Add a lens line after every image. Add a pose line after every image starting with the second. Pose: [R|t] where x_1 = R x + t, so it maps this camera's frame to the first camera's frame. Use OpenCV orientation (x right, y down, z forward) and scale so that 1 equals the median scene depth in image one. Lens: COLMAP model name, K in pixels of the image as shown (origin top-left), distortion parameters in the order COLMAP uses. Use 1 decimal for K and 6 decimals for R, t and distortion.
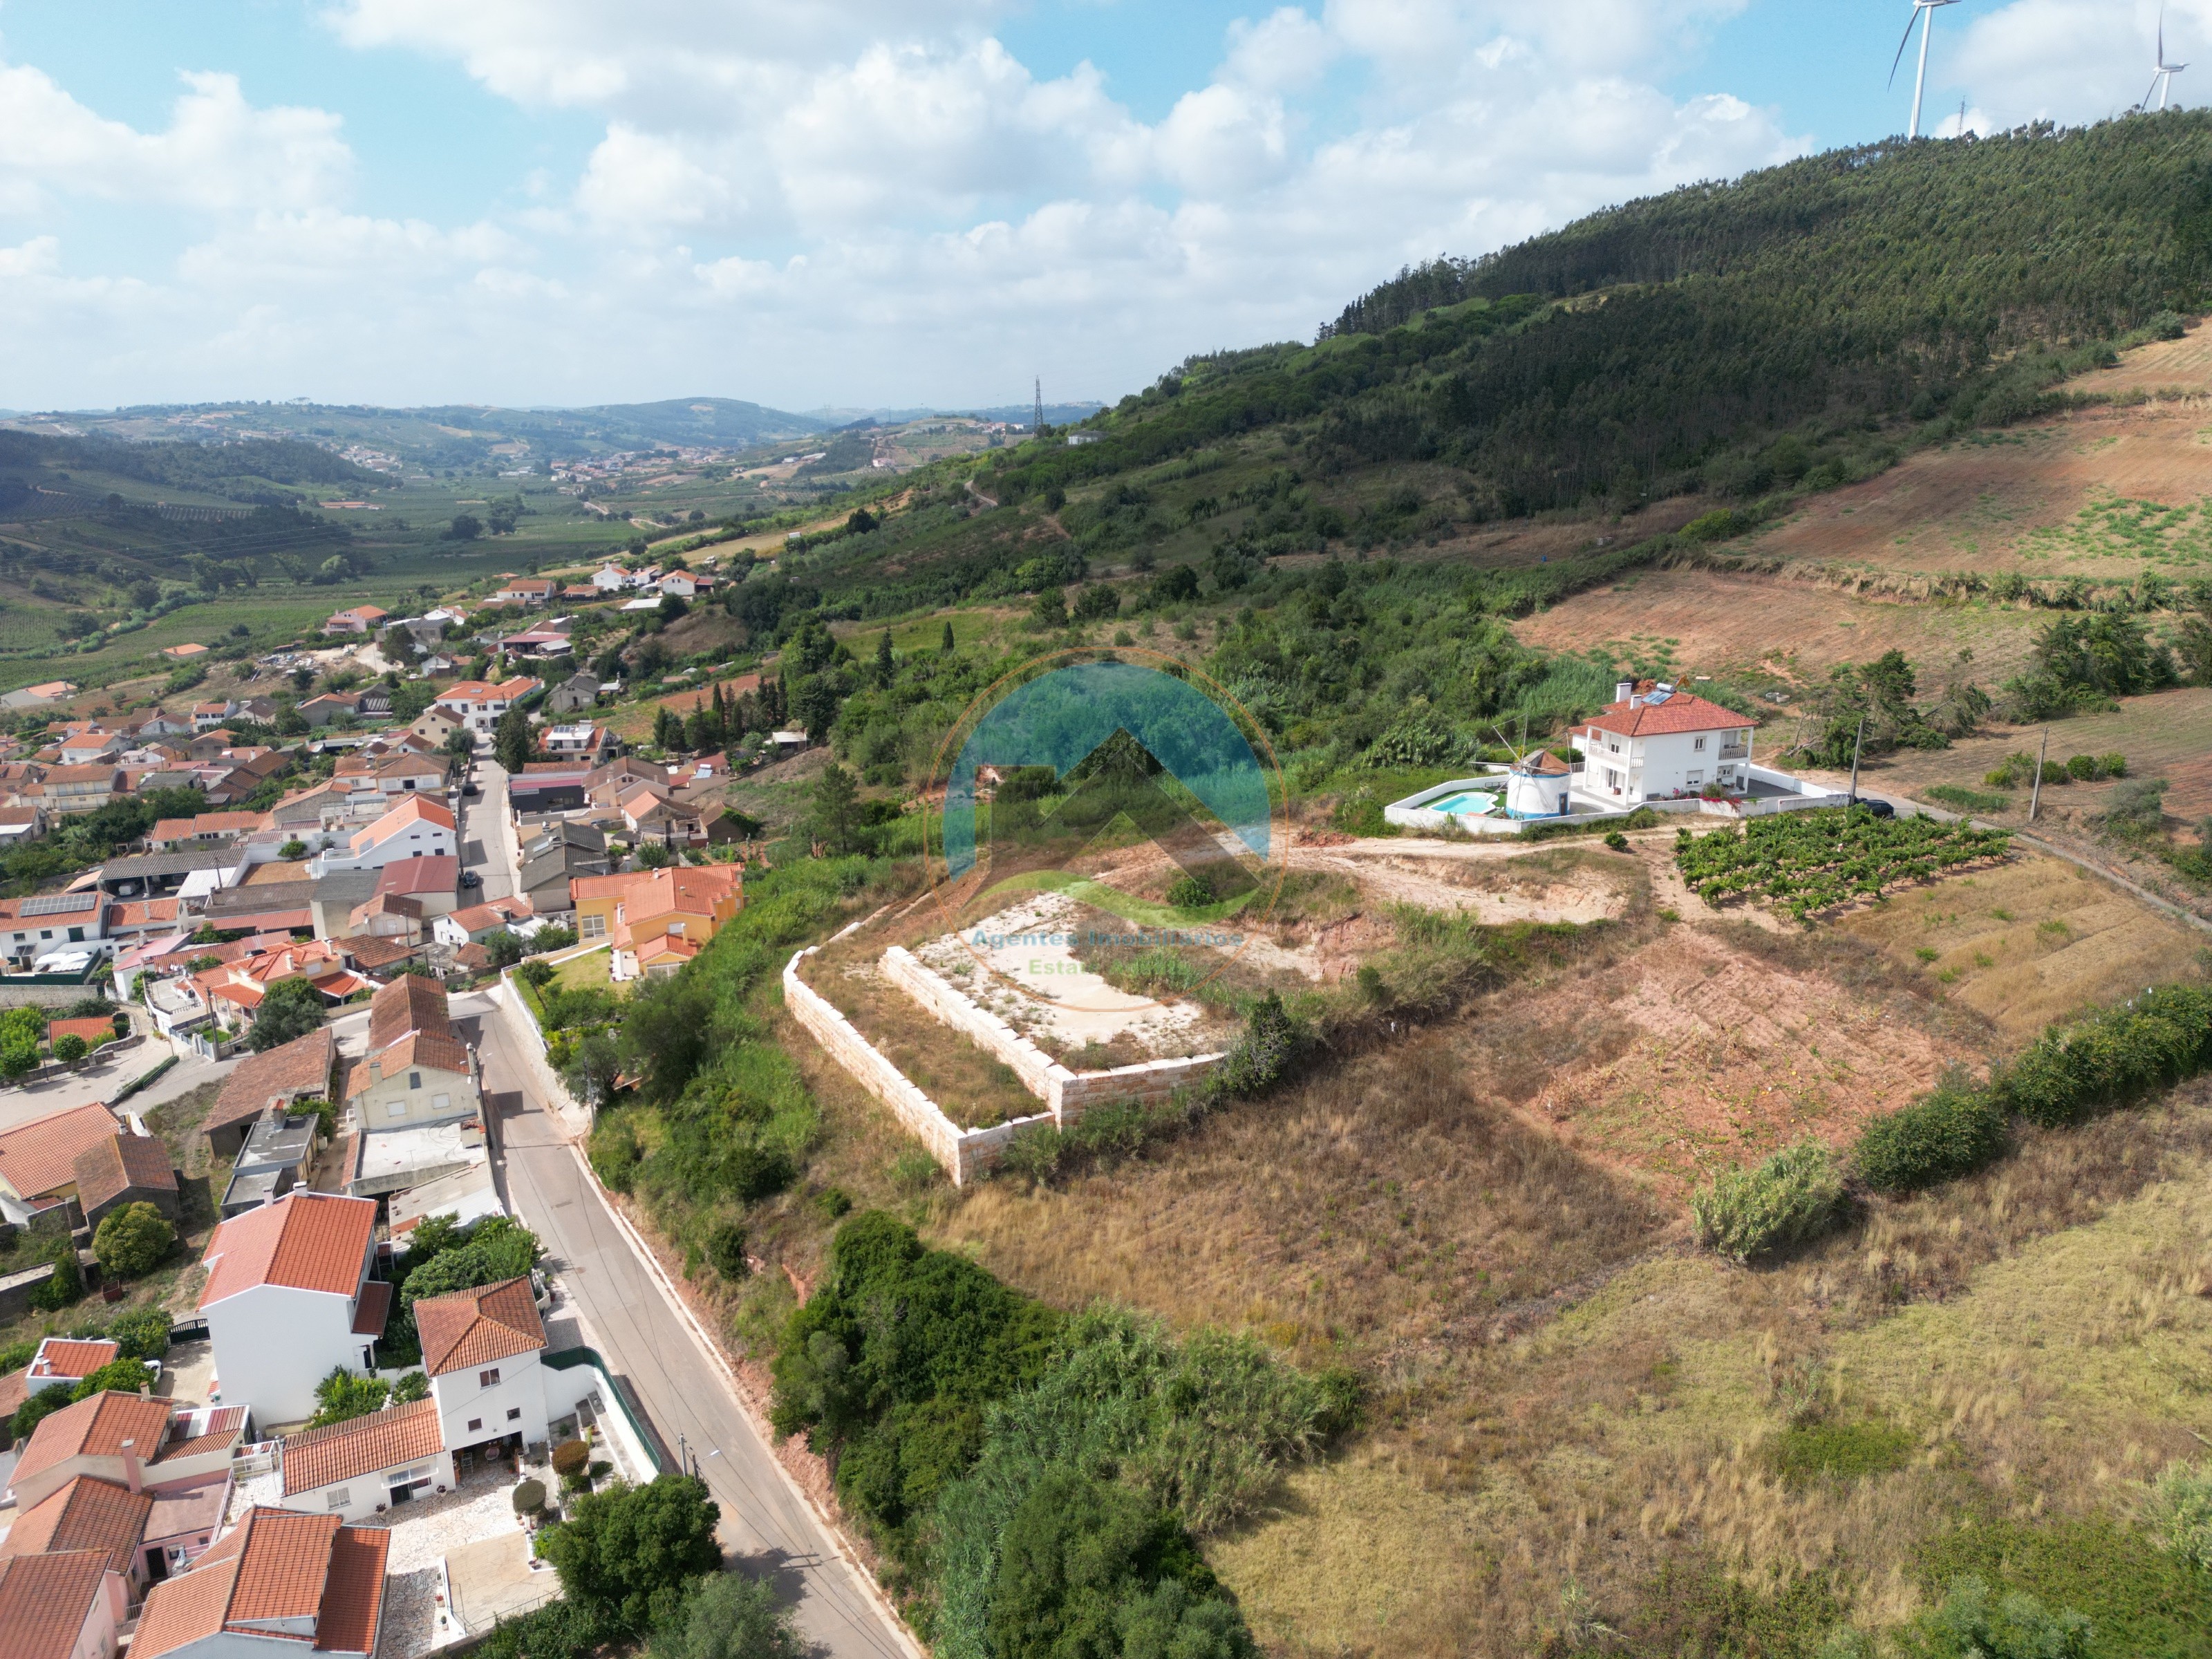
lens RADIAL K [[1543.4, 0, 1111.2], [0, 1543.4, 822.5], [0, 0, 1]] dist [0.078045, -0.075616]
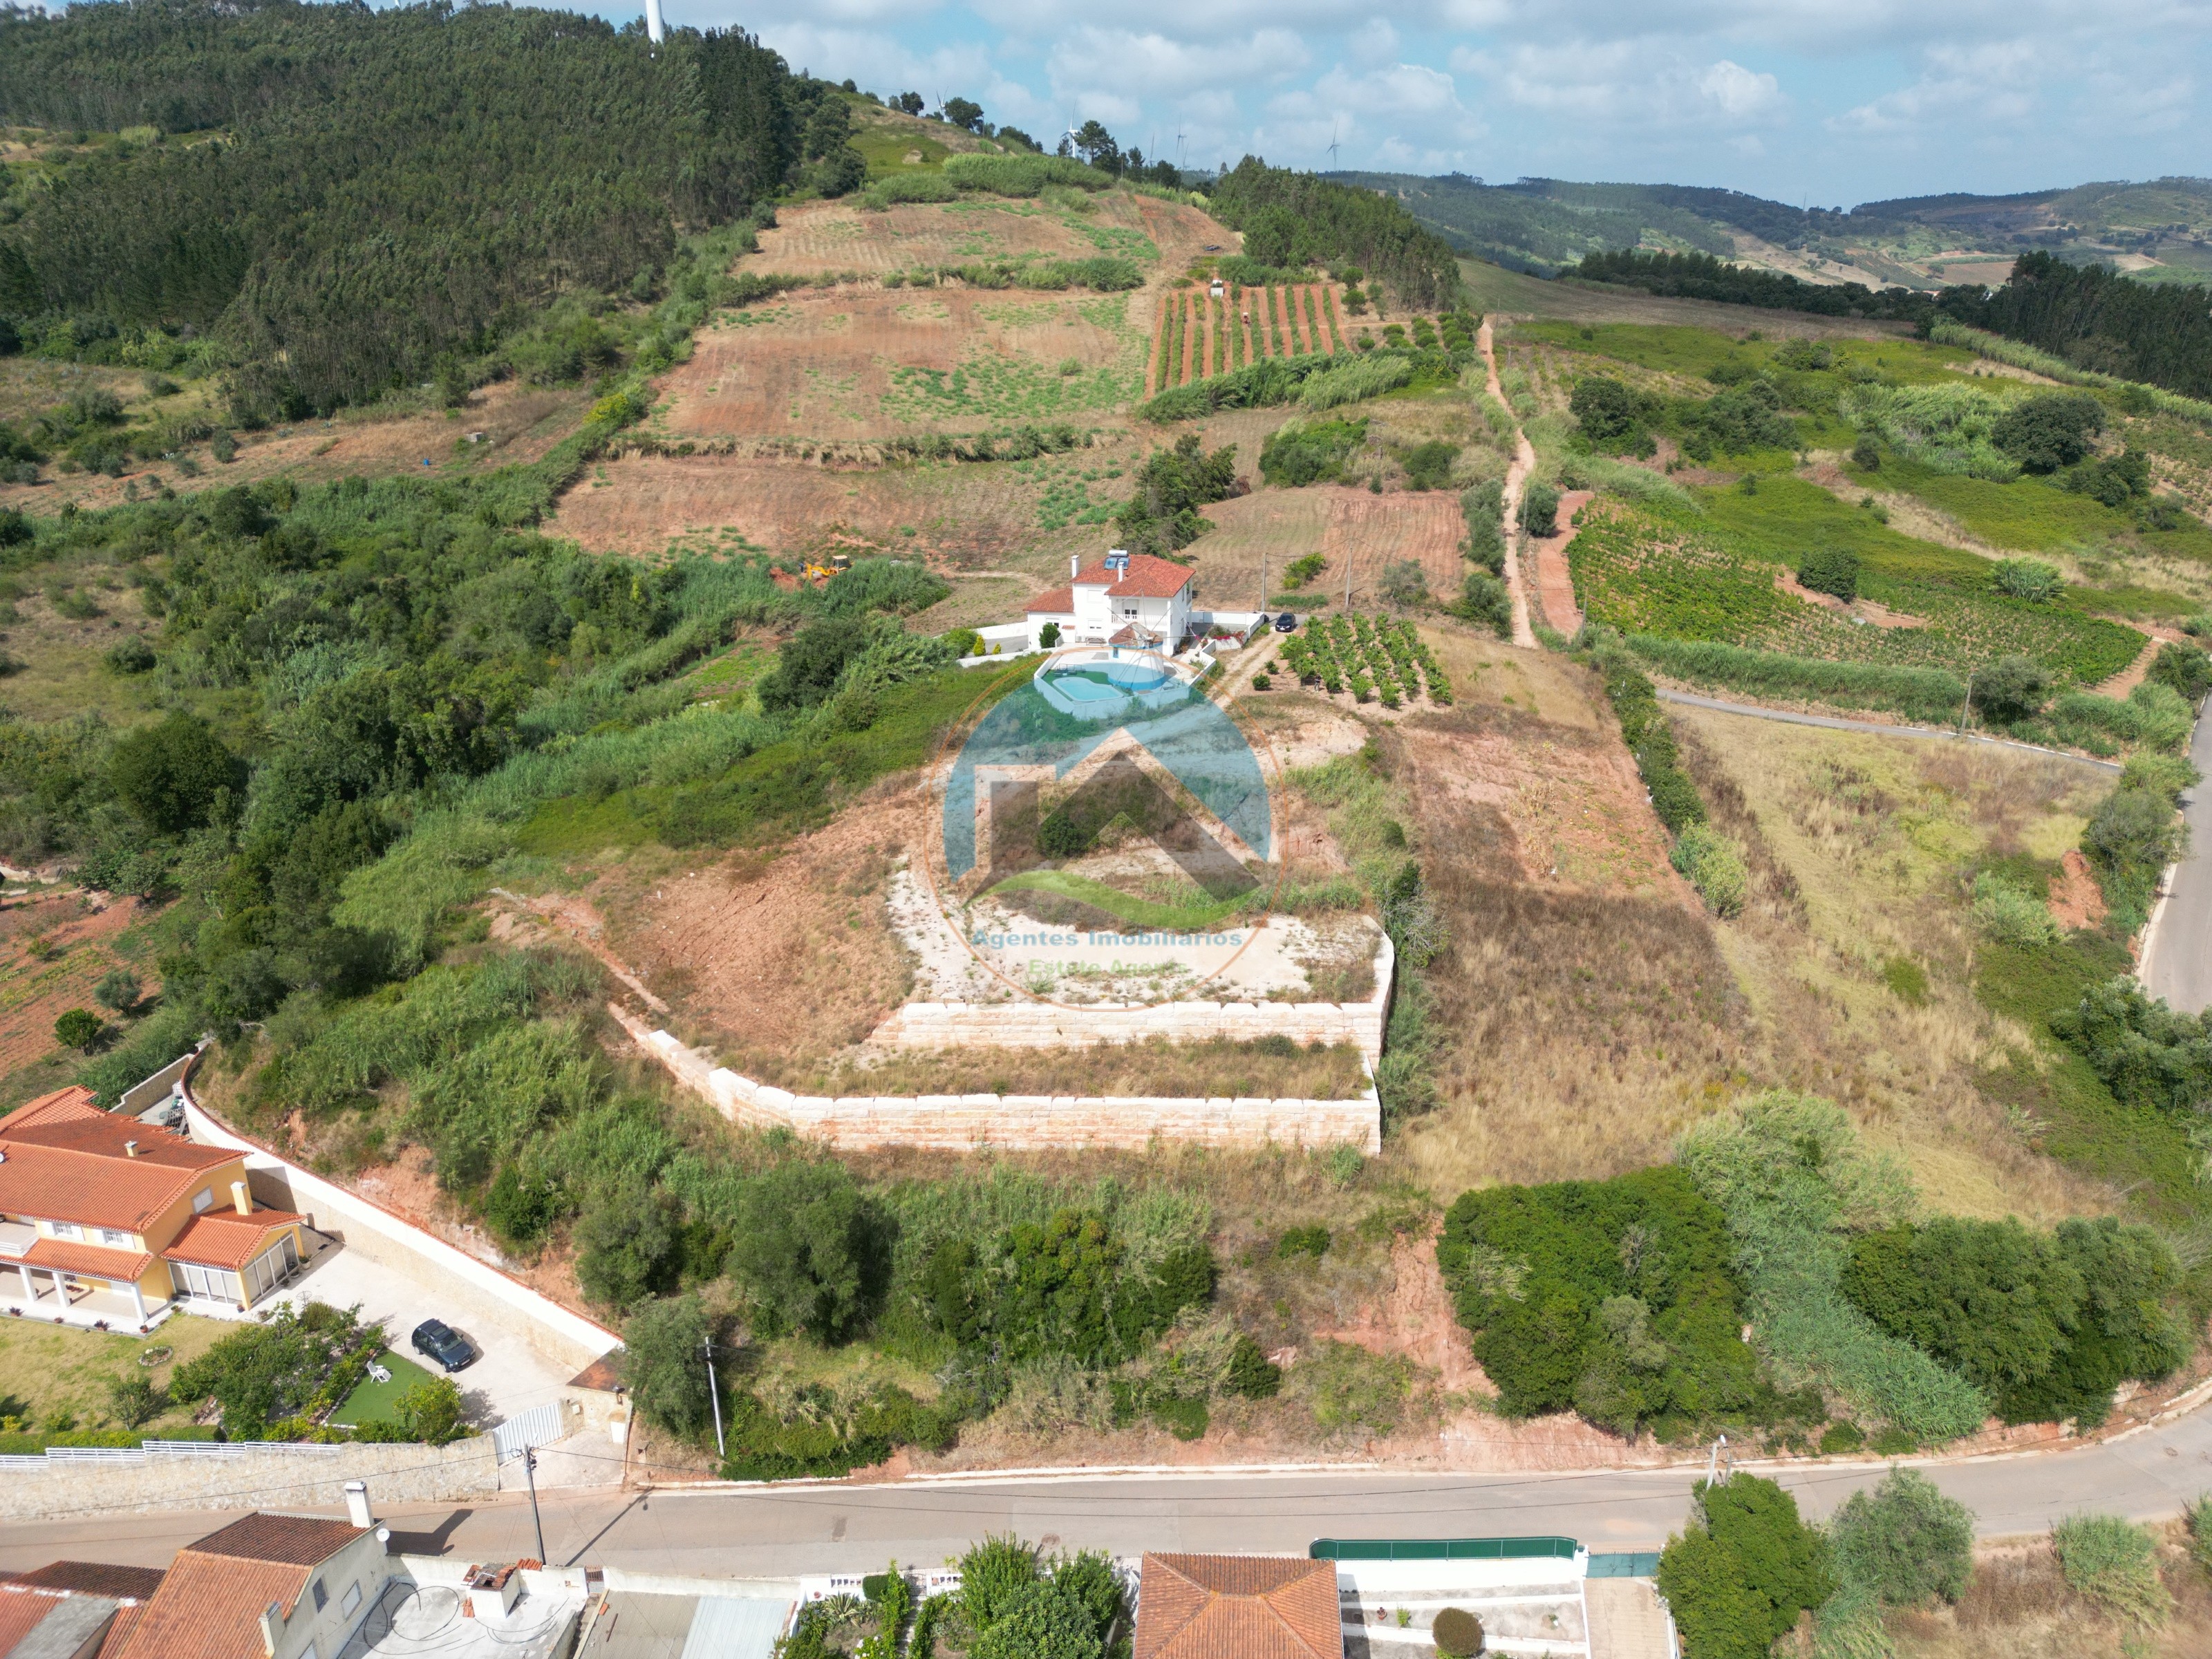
lens RADIAL K [[1543.4, 0, 1109.8], [0, 1543.4, 845.5], [0, 0, 1]] dist [0.078045, -0.075616]
pose [[0.513307, -0.295818, 0.805610, -0.629429], [0.226345, 0.952143, 0.205406, -0.121470], [-0.827819, 0.076910, 0.555699, 0.433224]]
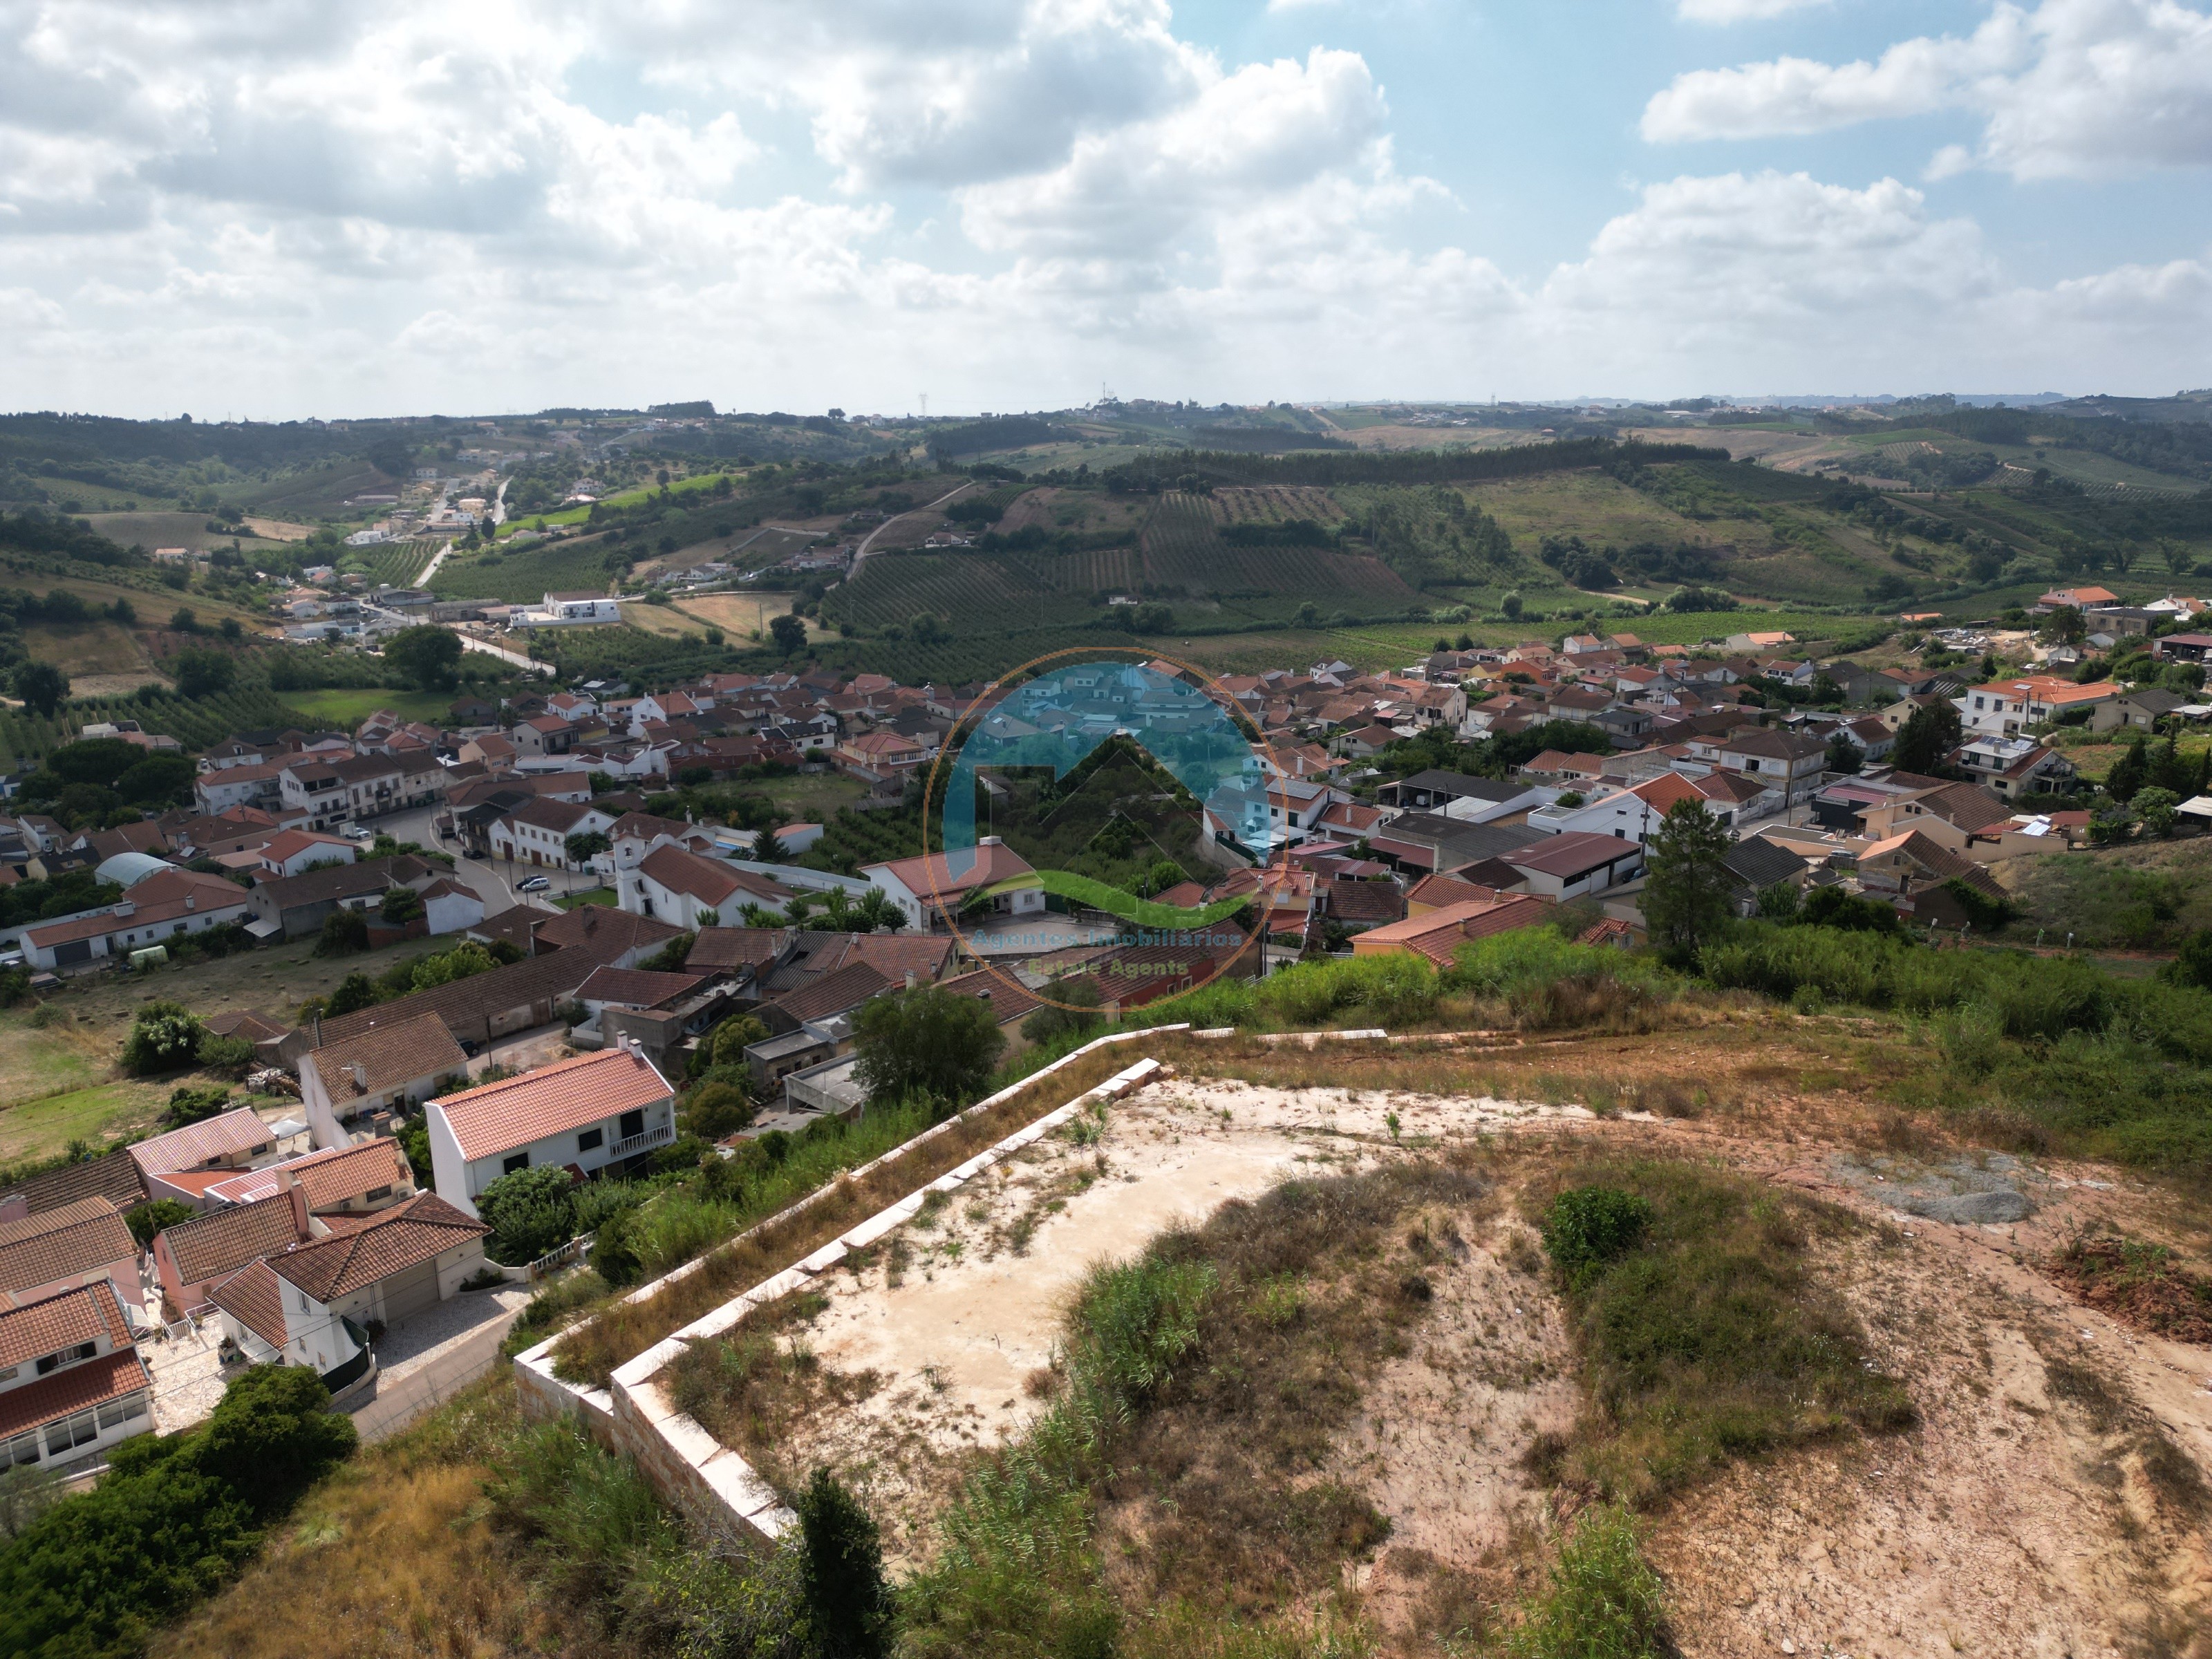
lens RADIAL K [[1543.4, 0, 1103.9], [0, 1543.4, 838.0], [0, 0, 1]] dist [0.078045, -0.075616]
pose [[0.408814, 0.244177, -0.879345, 0.308539], [-0.230863, 0.959872, 0.159208, -0.079601], [0.882934, 0.137922, 0.448781, 0.649013]]
